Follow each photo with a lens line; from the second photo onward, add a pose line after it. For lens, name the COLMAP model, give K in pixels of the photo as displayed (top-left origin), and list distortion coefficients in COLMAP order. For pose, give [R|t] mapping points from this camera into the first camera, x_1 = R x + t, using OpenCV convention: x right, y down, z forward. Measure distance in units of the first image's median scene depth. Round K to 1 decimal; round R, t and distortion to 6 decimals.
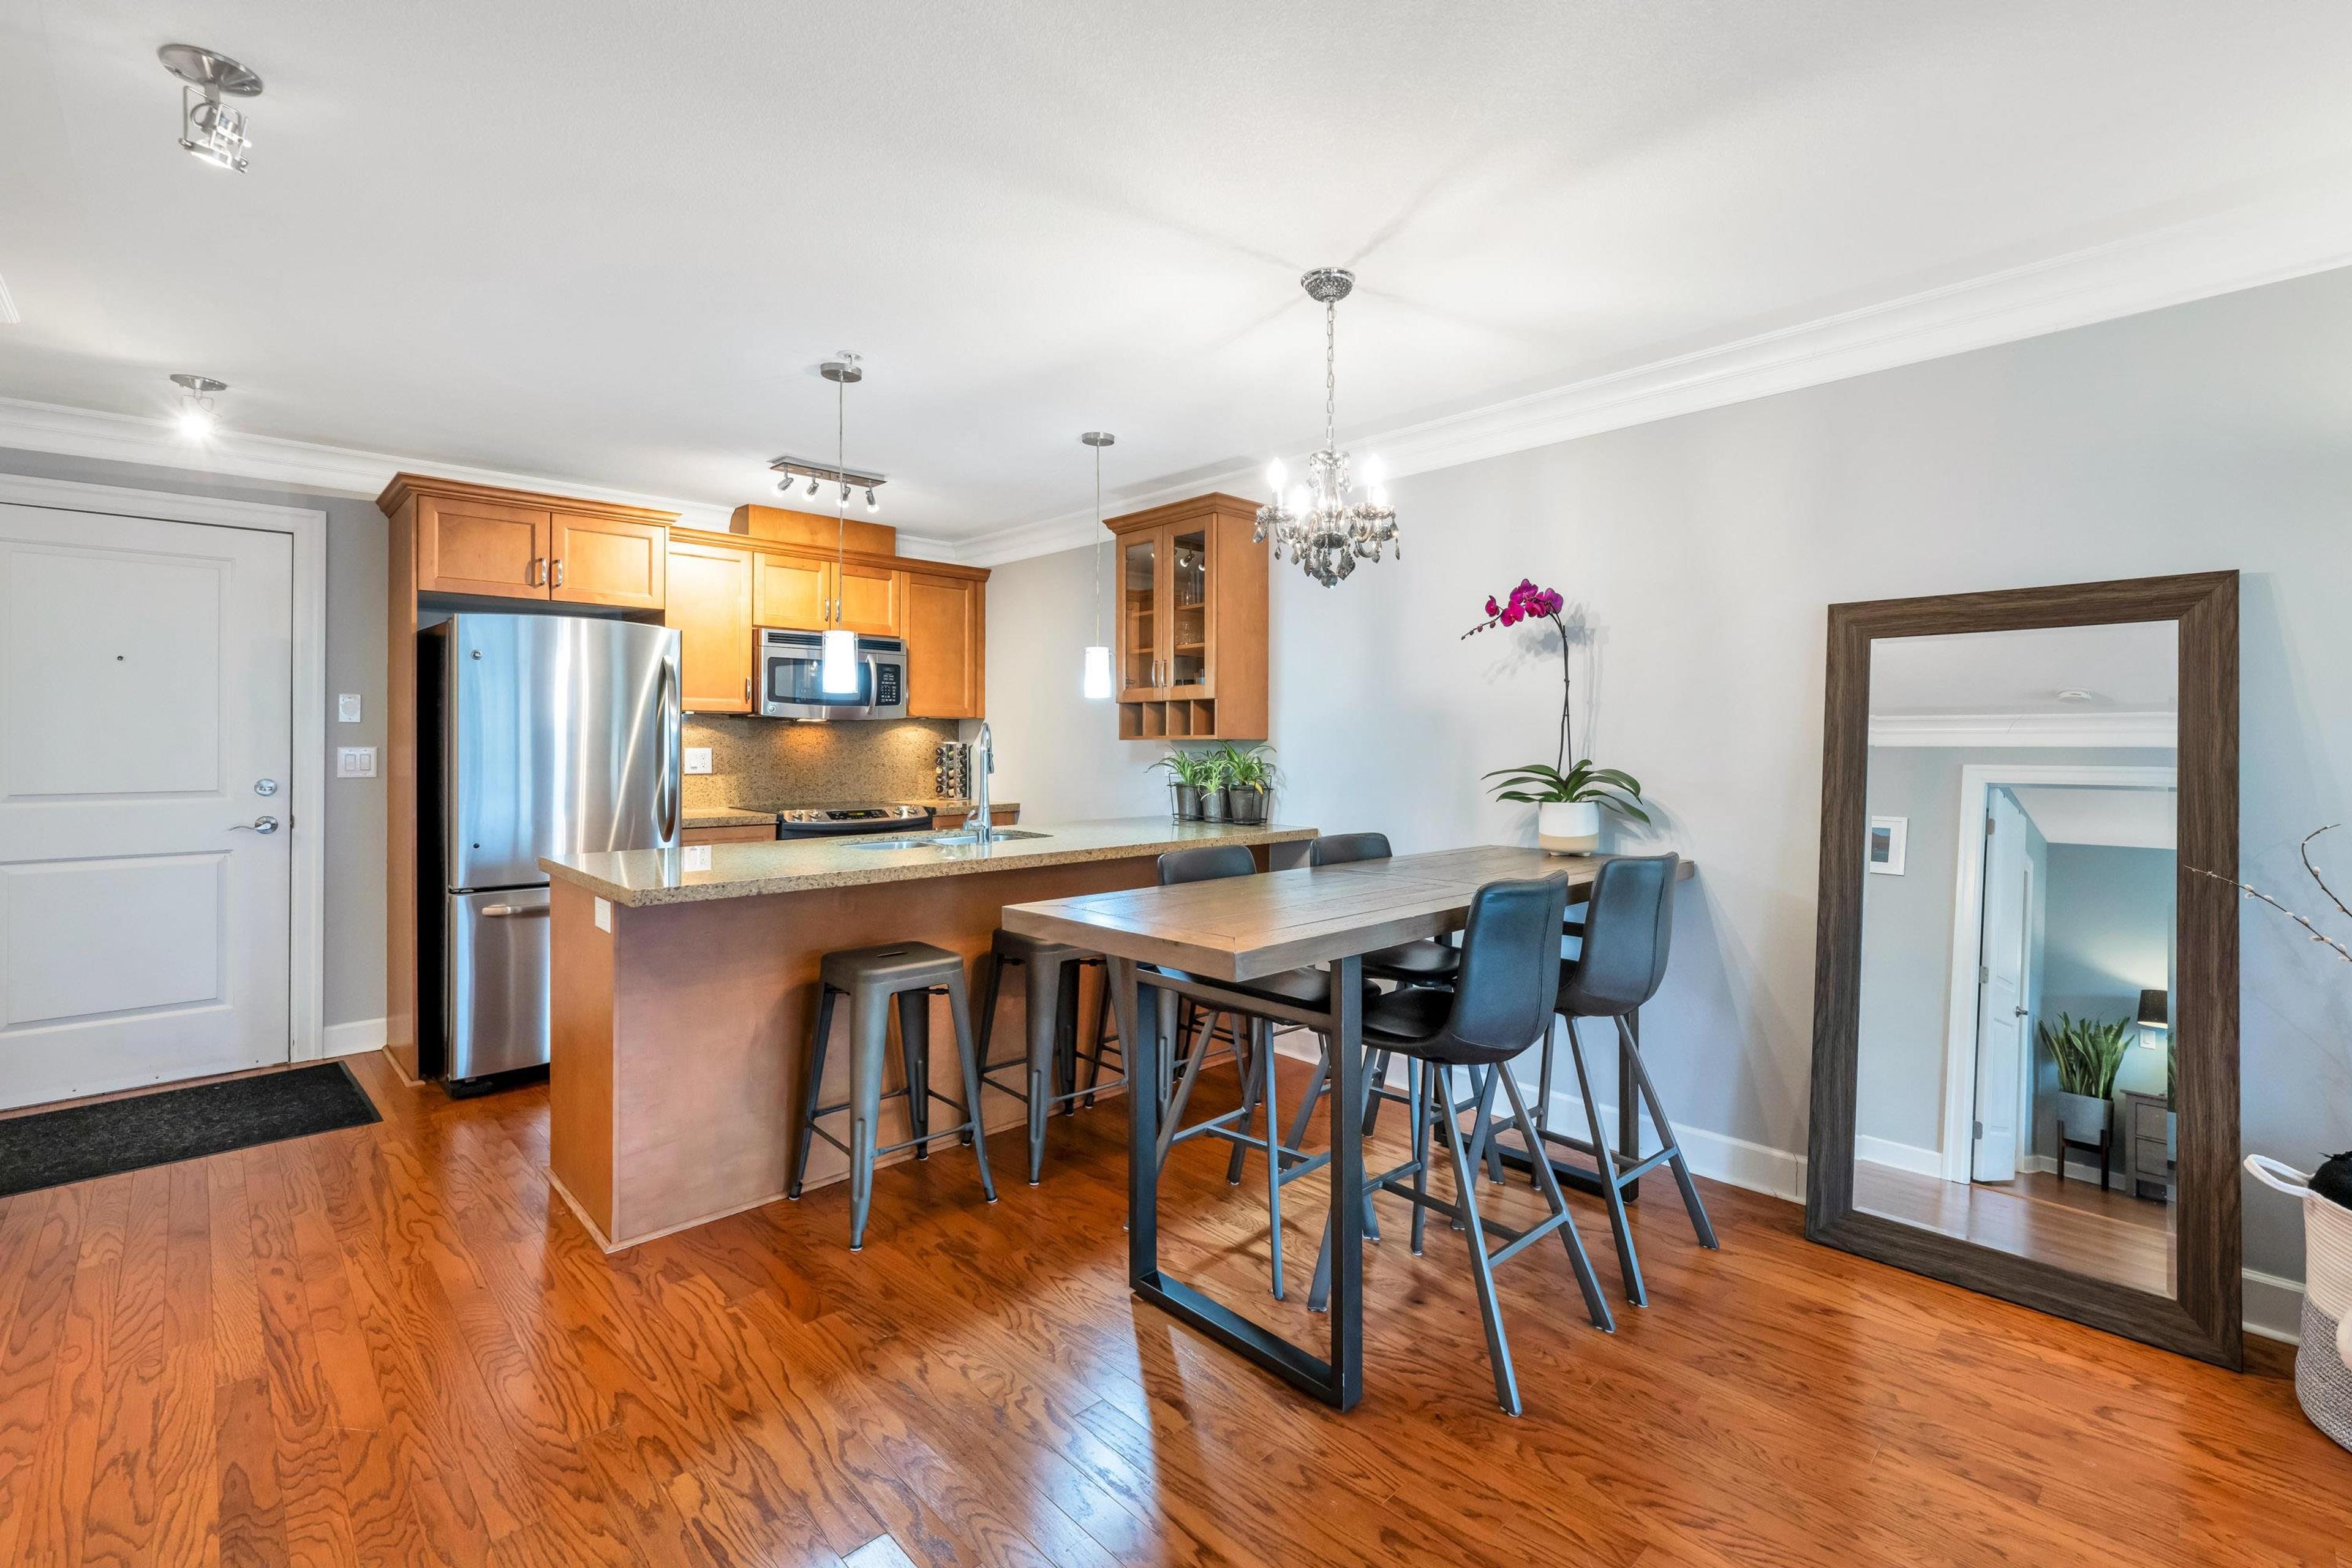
lens RADIAL K [[1034.4, 0, 1210.7], [0, 1034.4, 741.1], [0, 0, 1]] dist [0.001184, 0.000727]
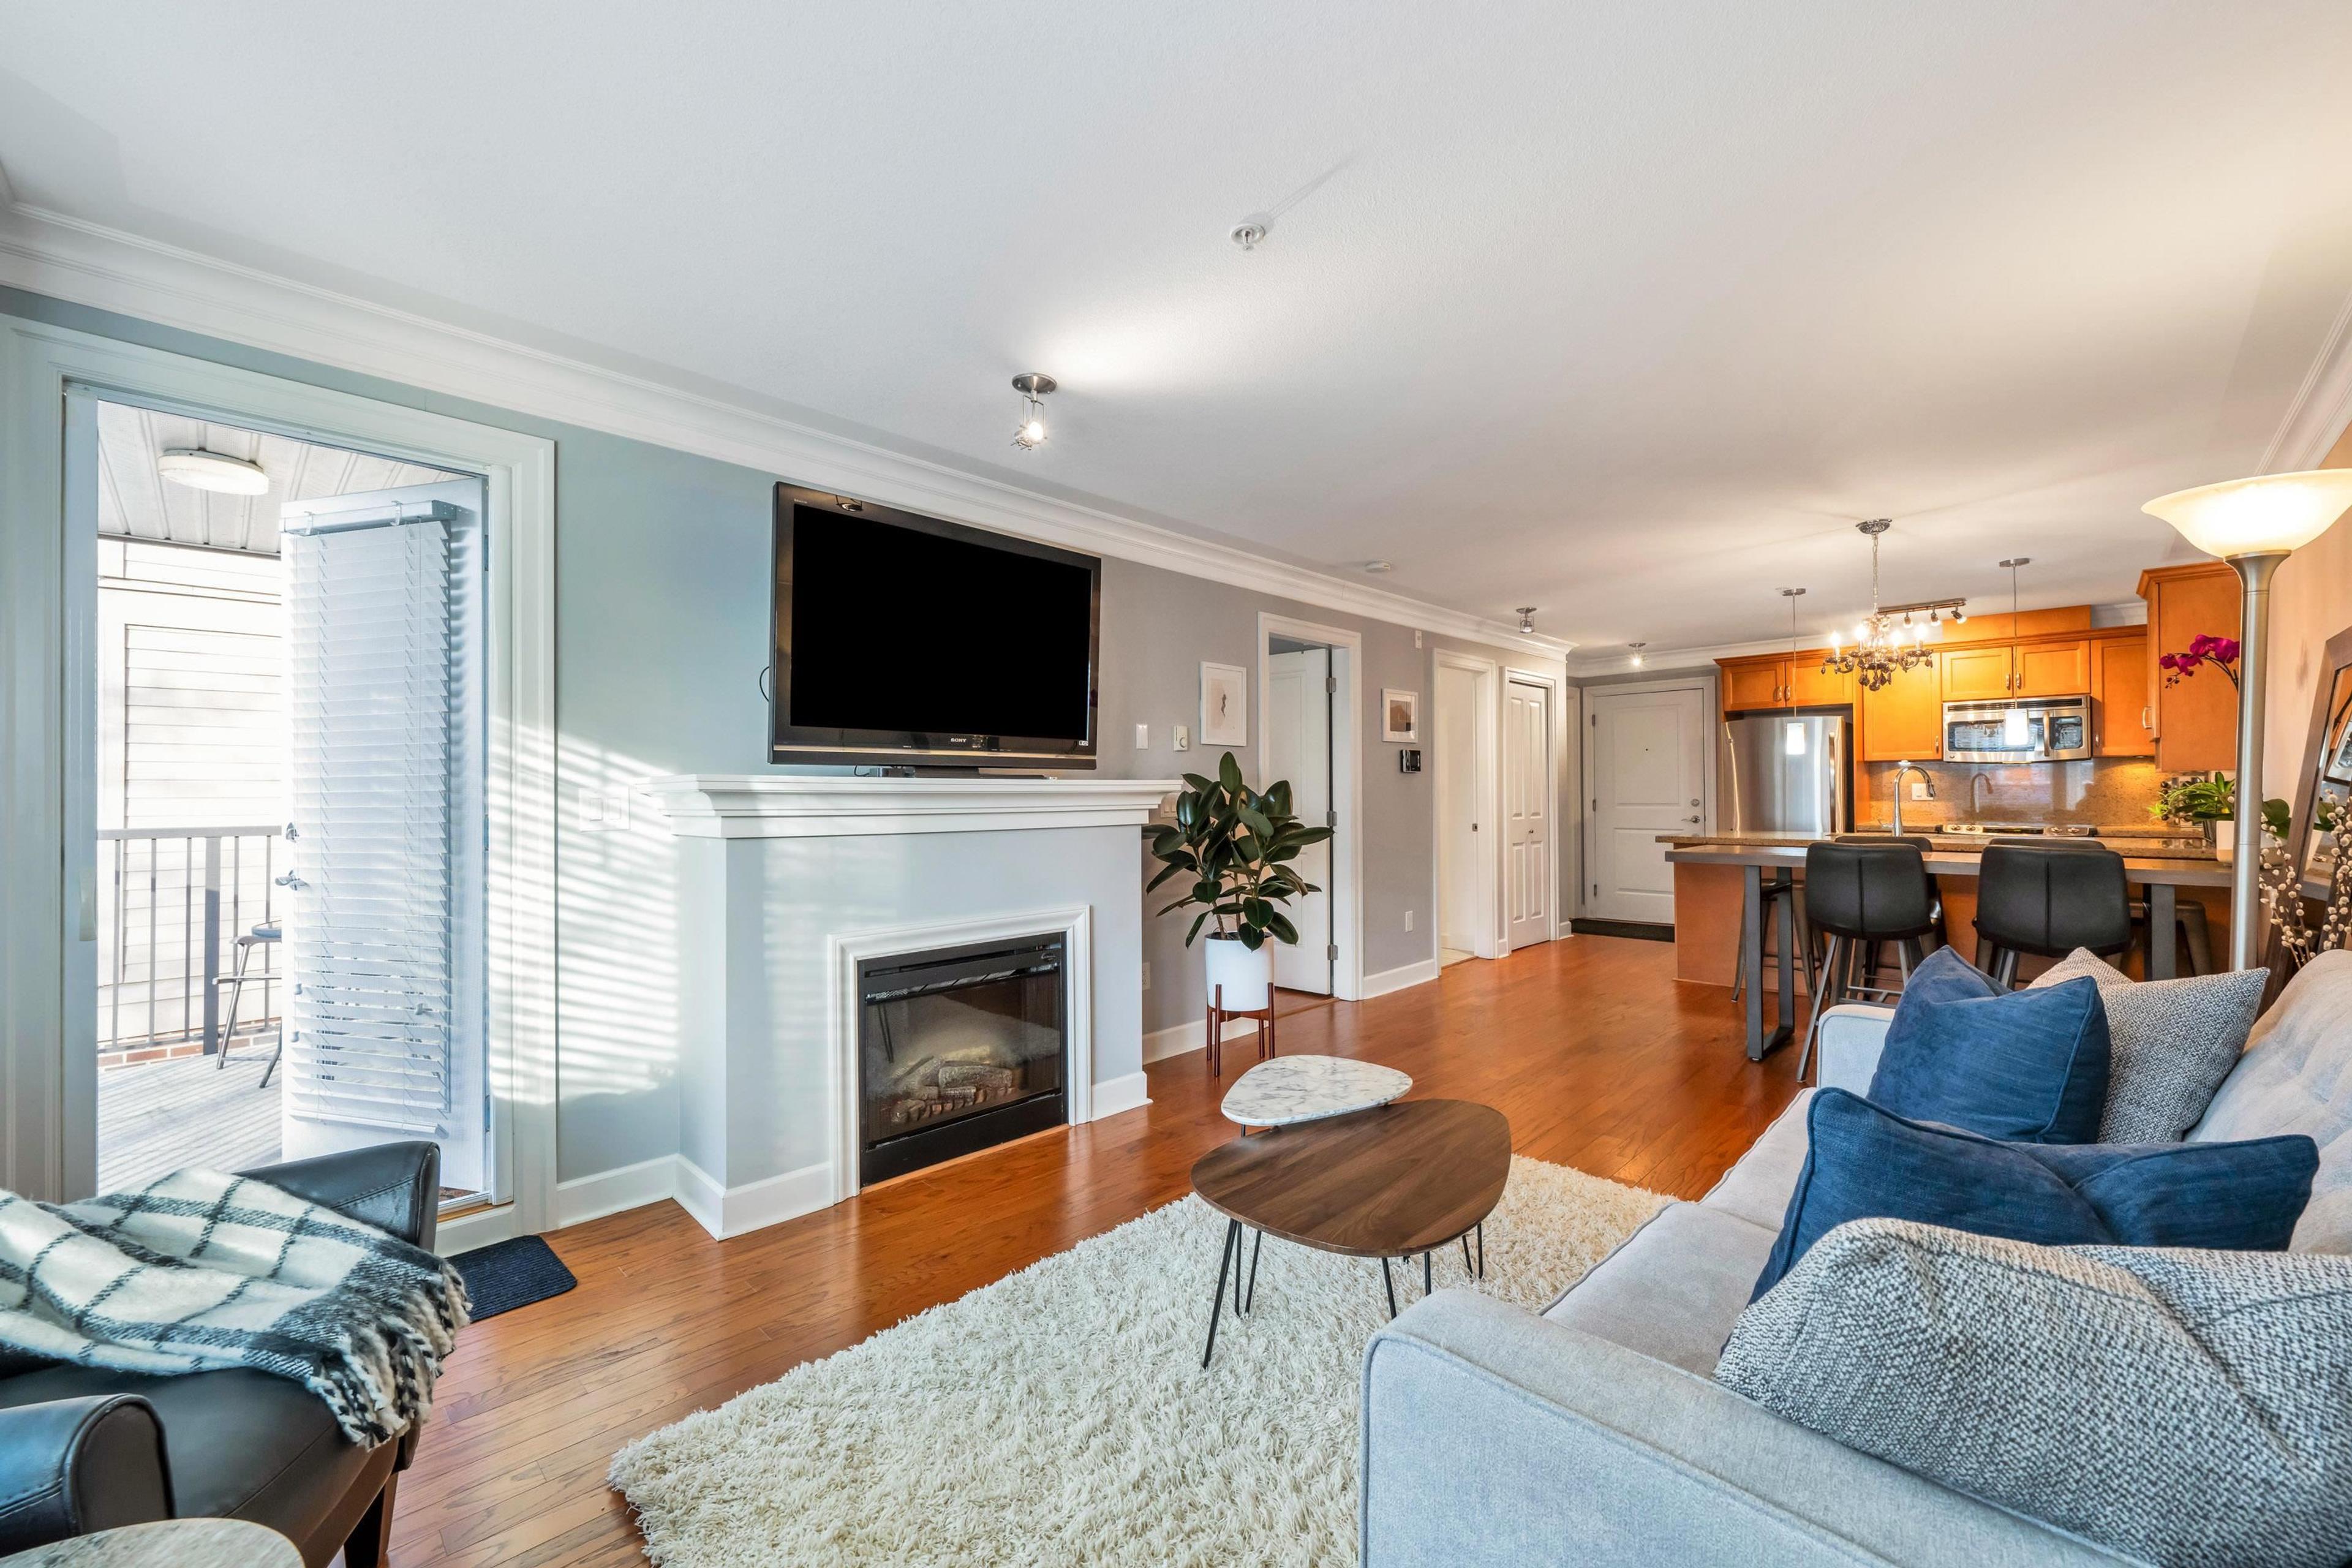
lens RADIAL K [[952.1, 0, 1185.4], [0, 952.1, 779.8], [0, 0, 1]] dist [0.001708, -0.001433]
pose [[0.035900, -0.014529, -0.999250, 1.078630], [0.009730, 0.999852, -0.014188, 0.012458], [0.999308, -0.009214, 0.036036, -0.173021]]
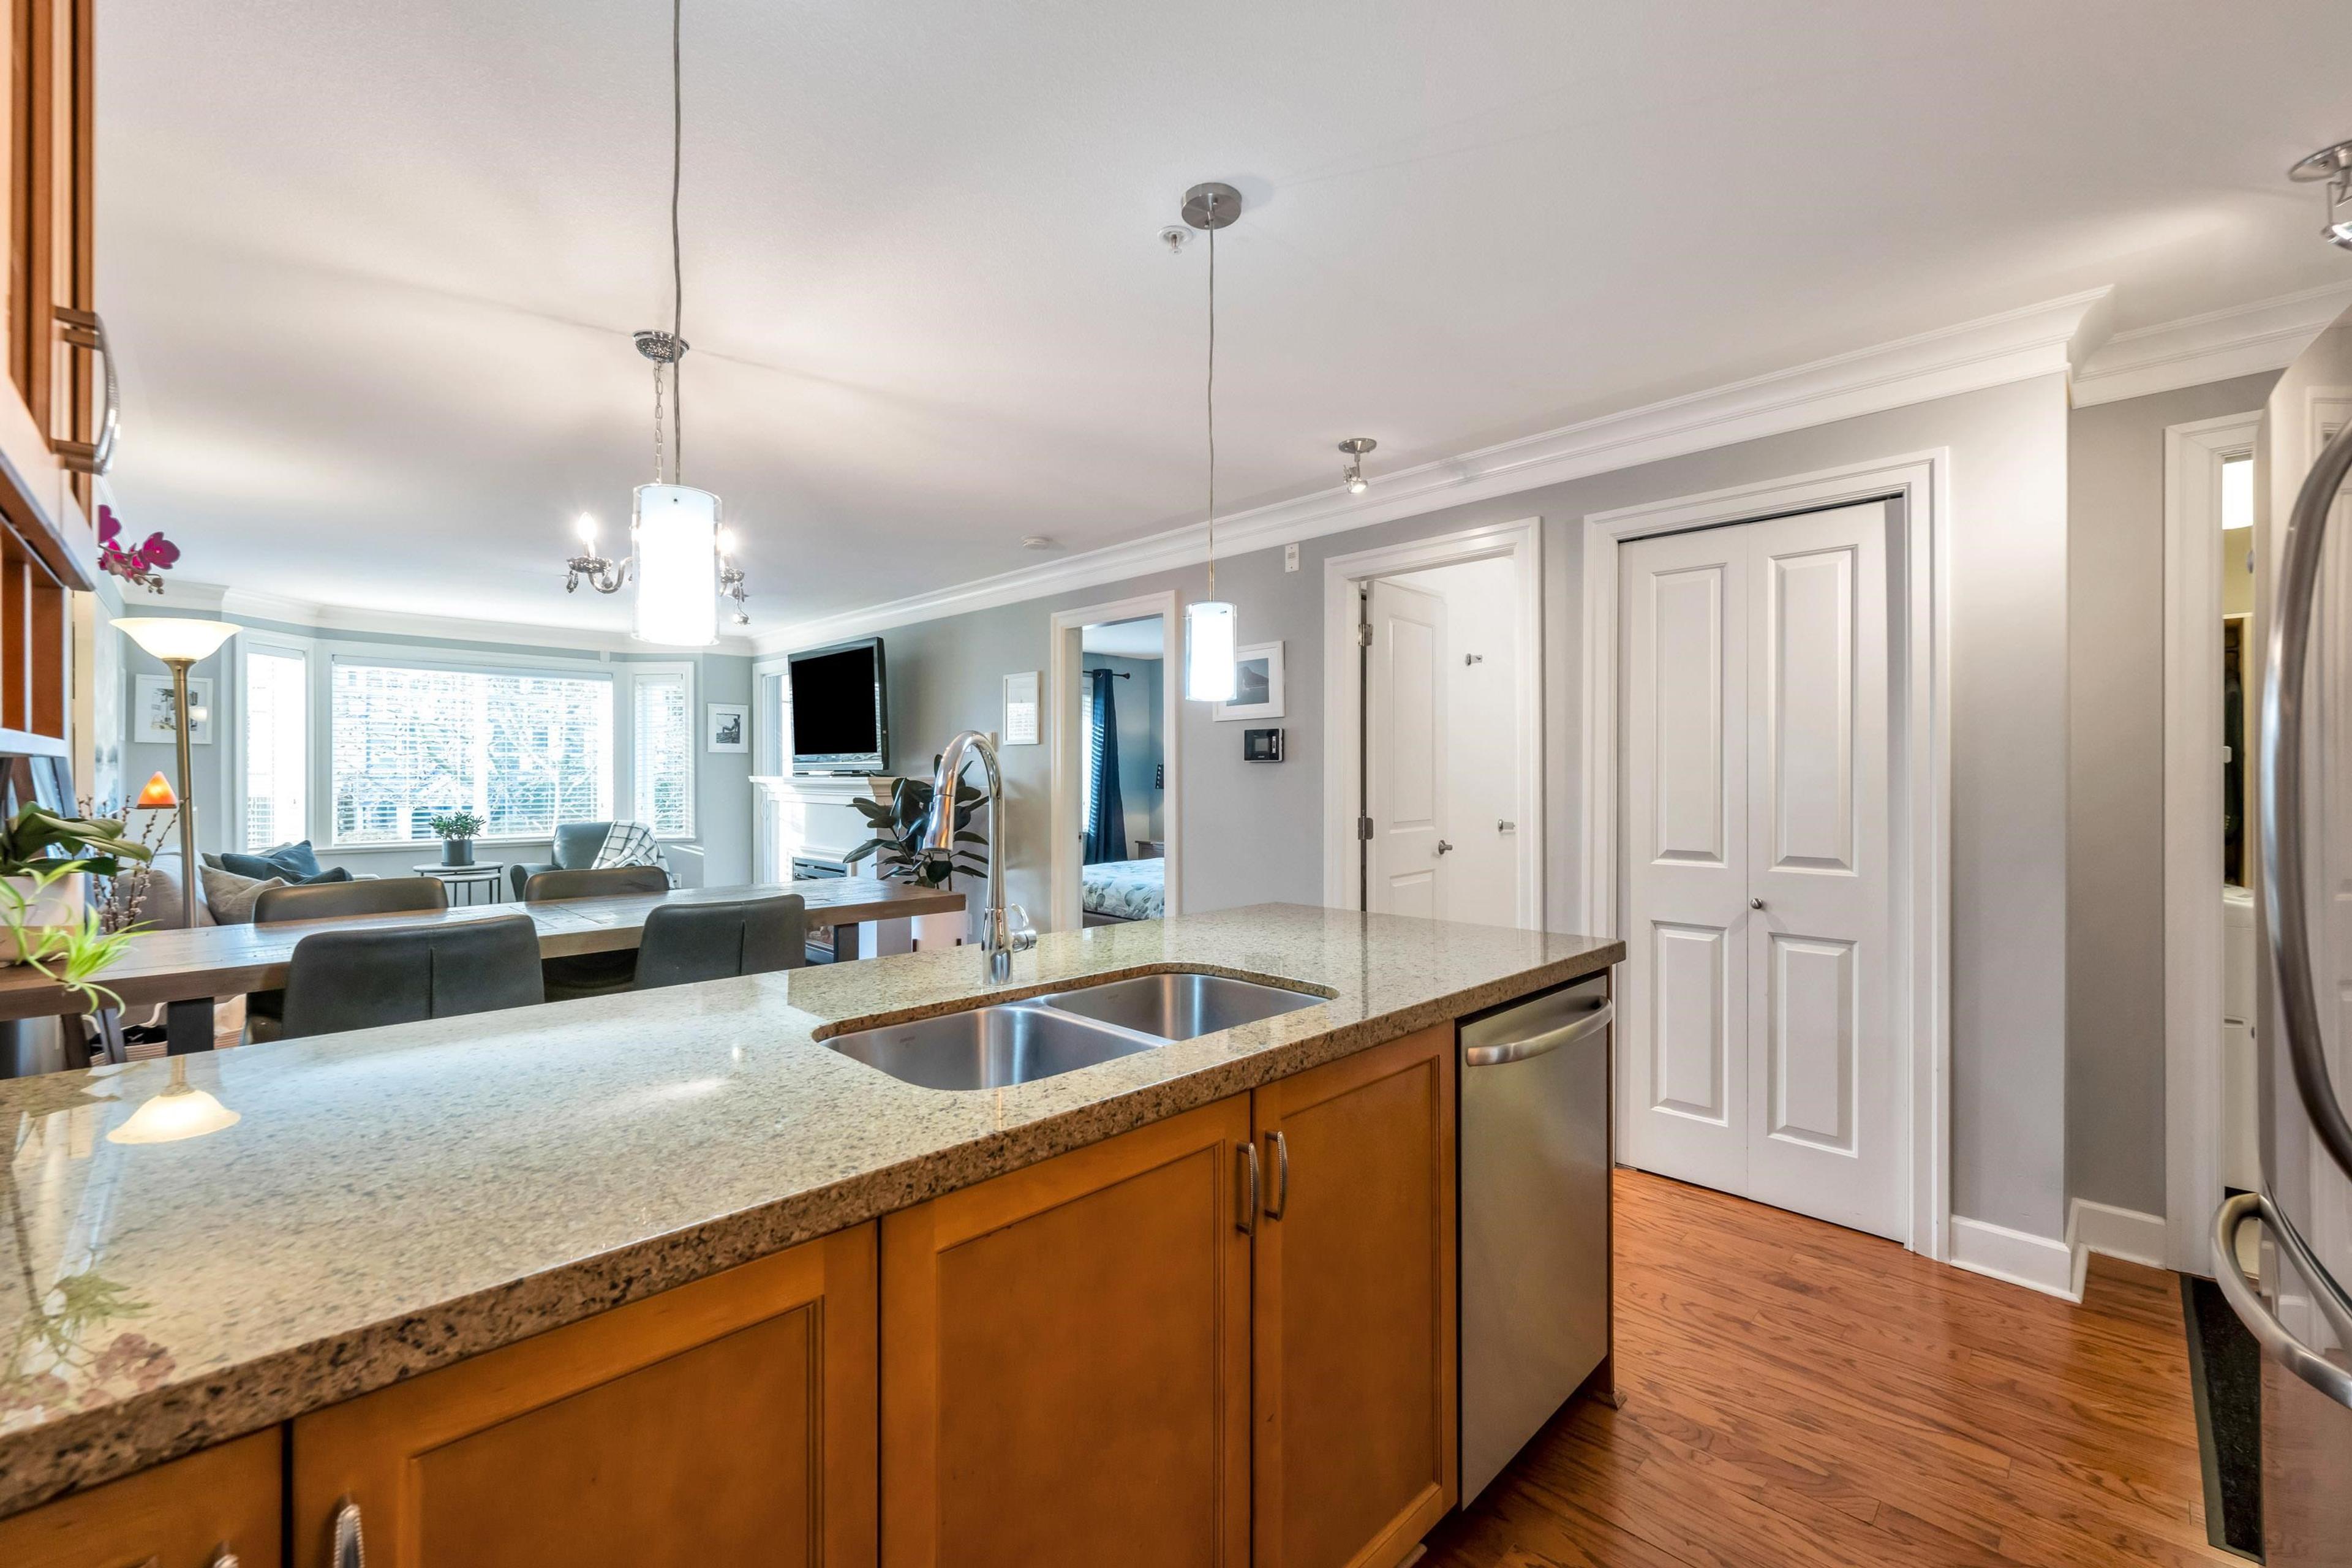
lens RADIAL K [[952.1, 0, 1150.3], [0, 952.1, 773.2], [0, 0, 1]] dist [0.001708, -0.001433]
pose [[-0.999995, -0.001748, -0.002531, -0.240058], [-0.001728, 0.999967, -0.007949, 0.004152], [0.002545, -0.007945, -0.999965, 1.227236]]
